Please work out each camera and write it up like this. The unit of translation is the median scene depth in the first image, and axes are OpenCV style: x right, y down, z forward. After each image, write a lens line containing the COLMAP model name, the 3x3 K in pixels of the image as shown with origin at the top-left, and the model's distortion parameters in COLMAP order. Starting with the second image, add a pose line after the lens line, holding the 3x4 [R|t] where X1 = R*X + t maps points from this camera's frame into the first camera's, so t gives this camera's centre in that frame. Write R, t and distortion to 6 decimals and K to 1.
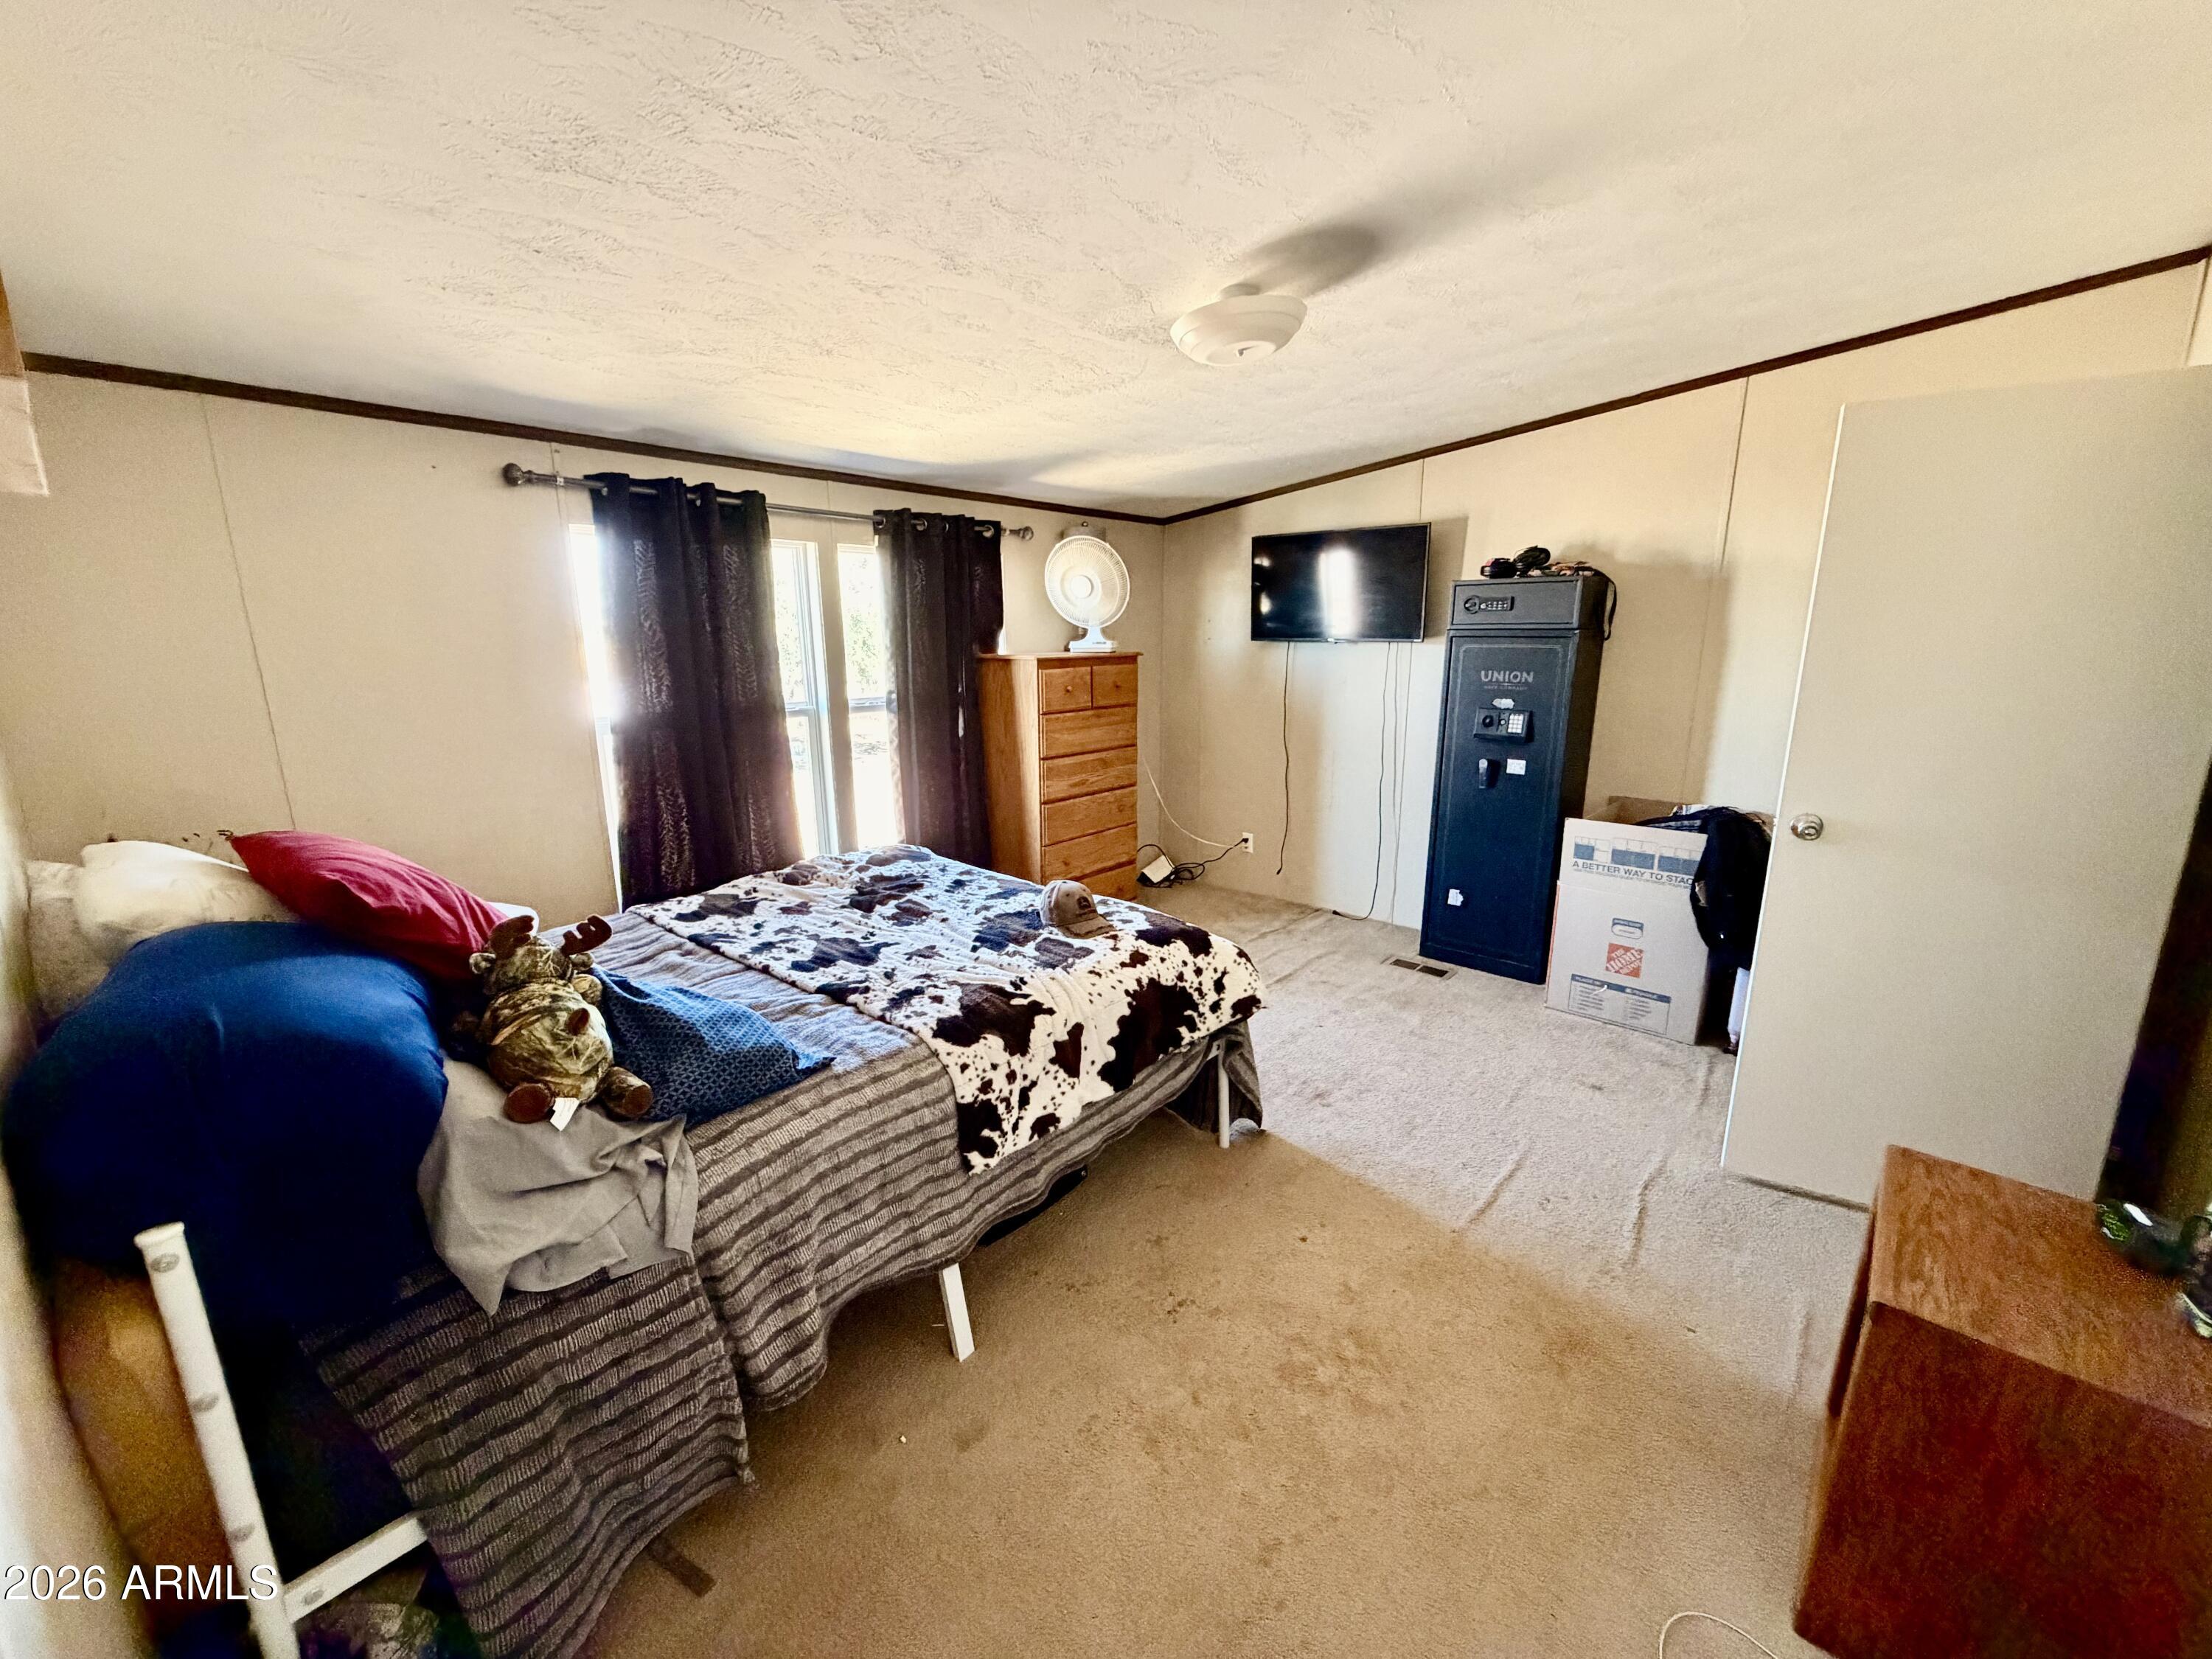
lens RADIAL K [[886.9, 0, 1103.2], [0, 886.9, 841.0], [0, 0, 1]] dist [0.002099, -0.000377]
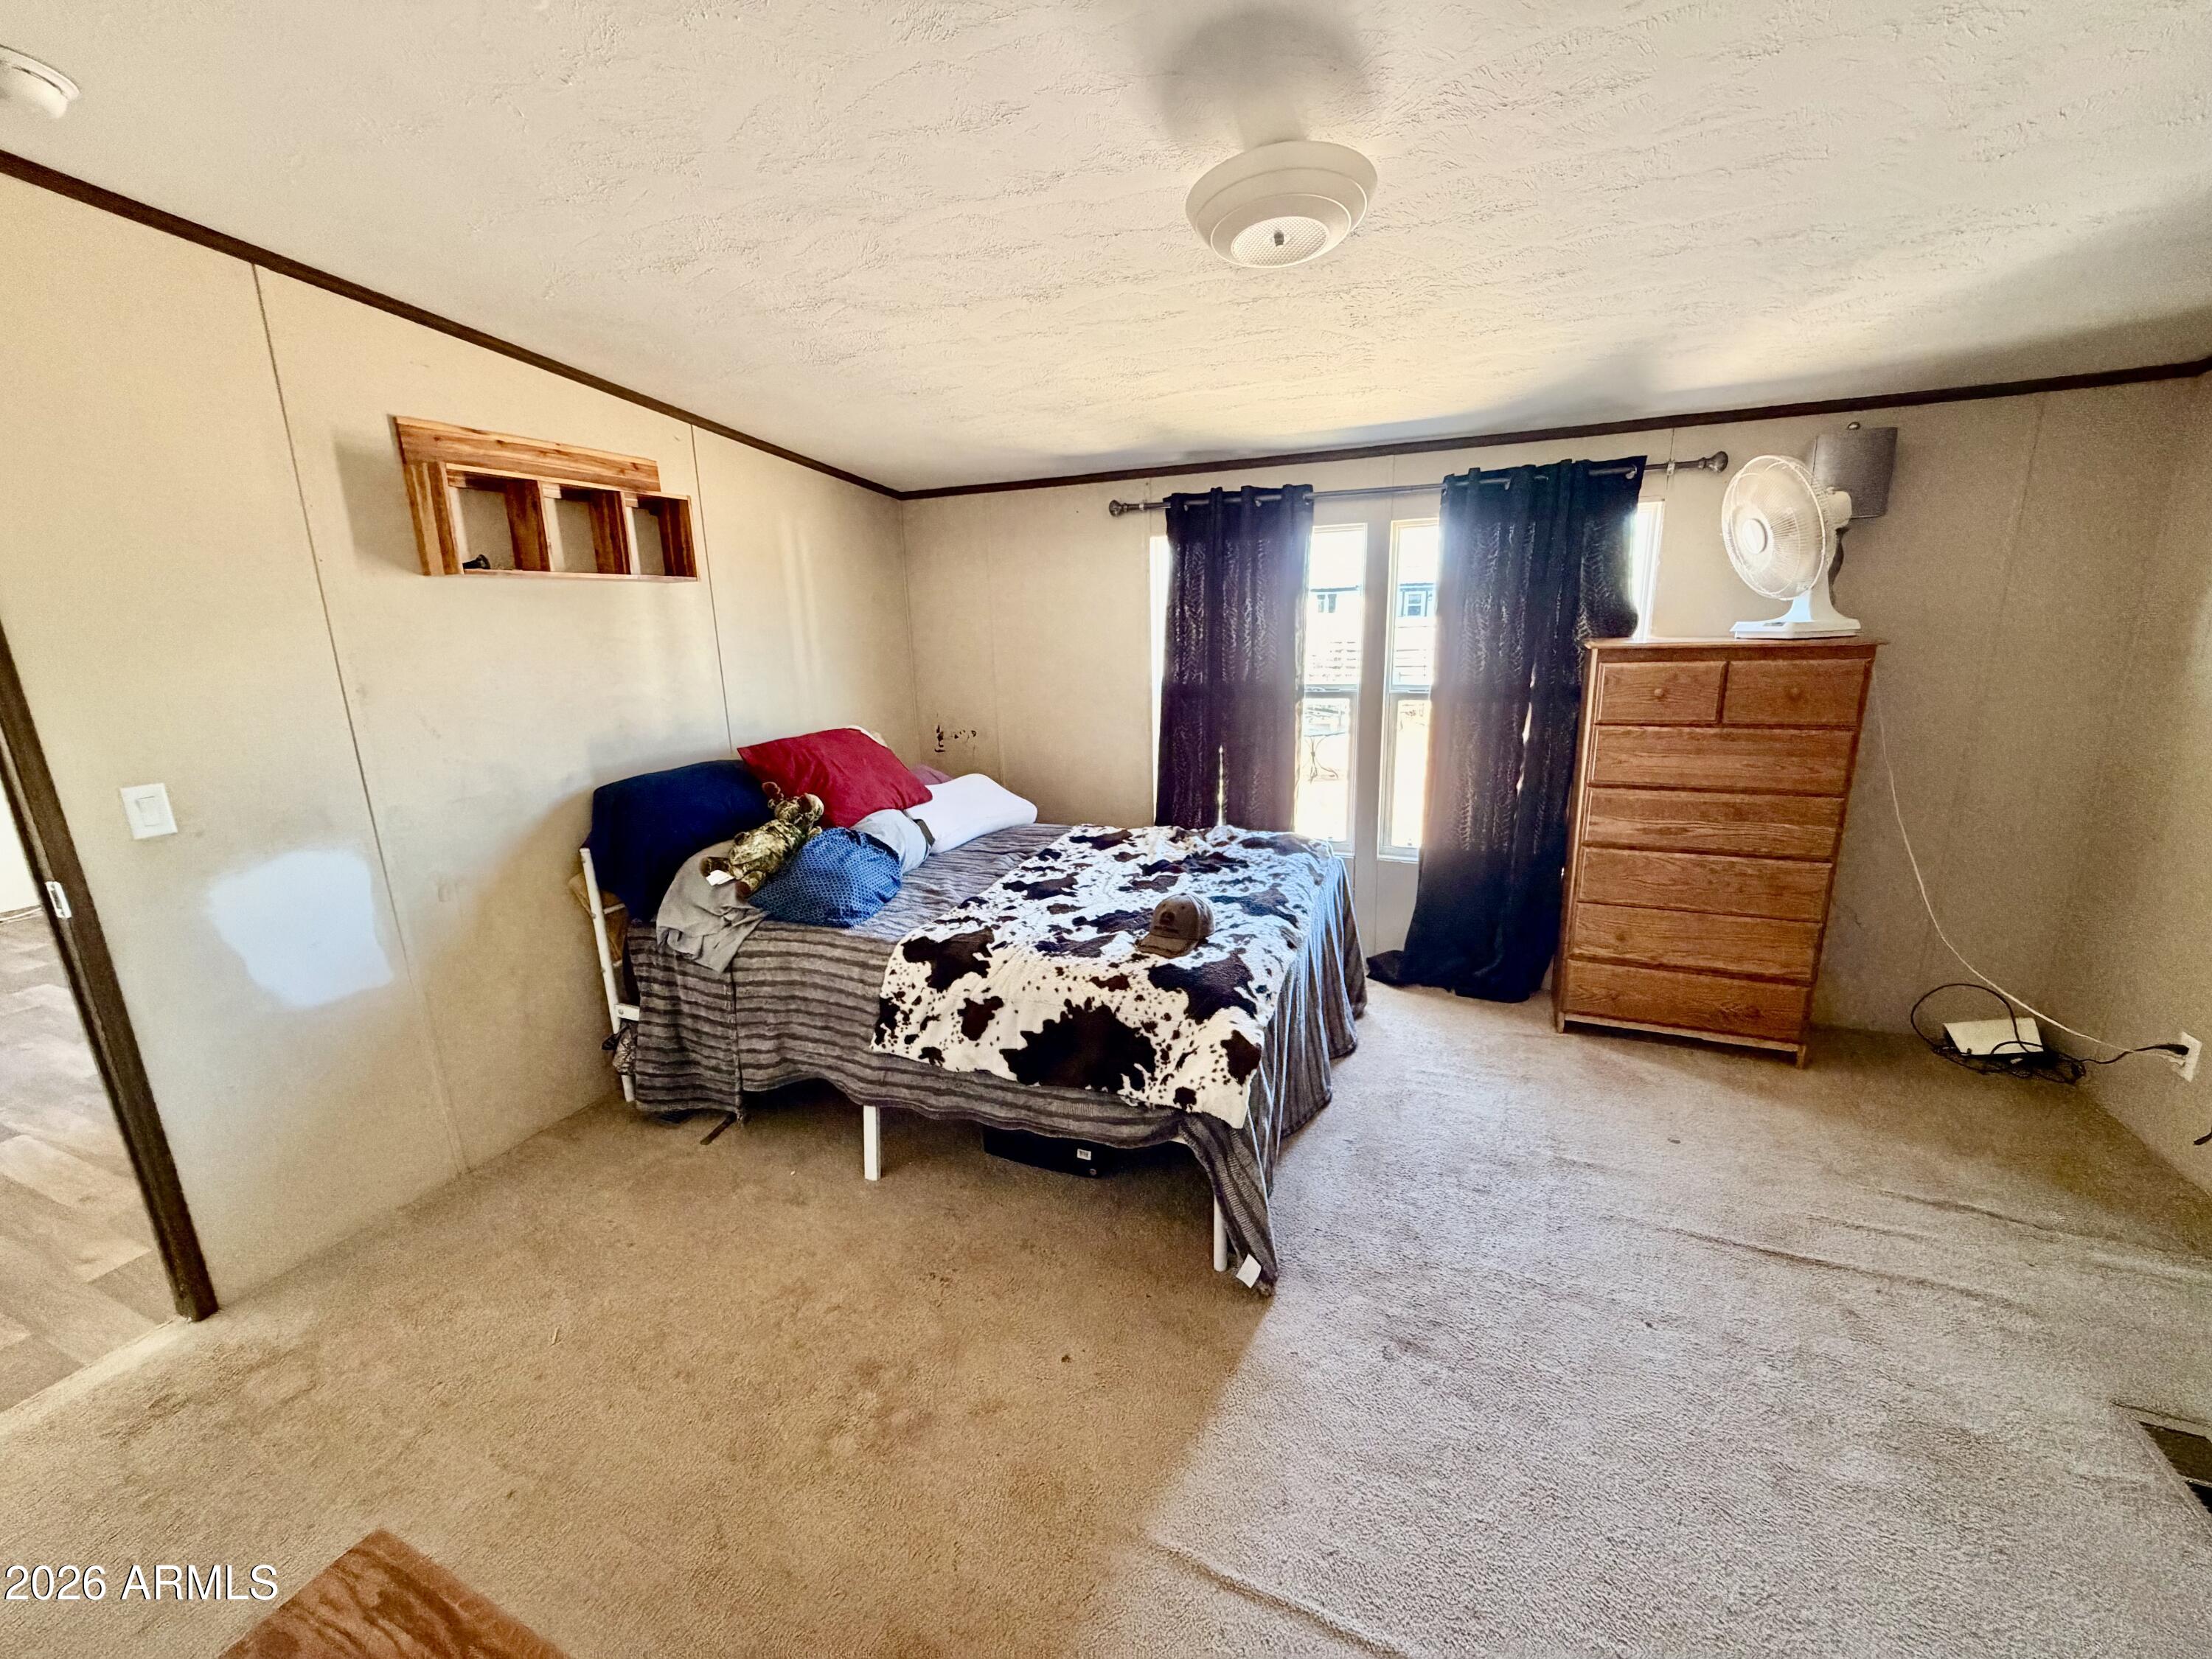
lens RADIAL K [[886.9, 0, 1093.9], [0, 886.9, 837.2], [0, 0, 1]] dist [0.002099, -0.000377]
pose [[0.298576, 0.229630, -0.926349, 0.855165], [-0.193367, 0.965047, 0.176897, -0.173583], [0.934591, 0.126308, 0.332543, 0.650639]]
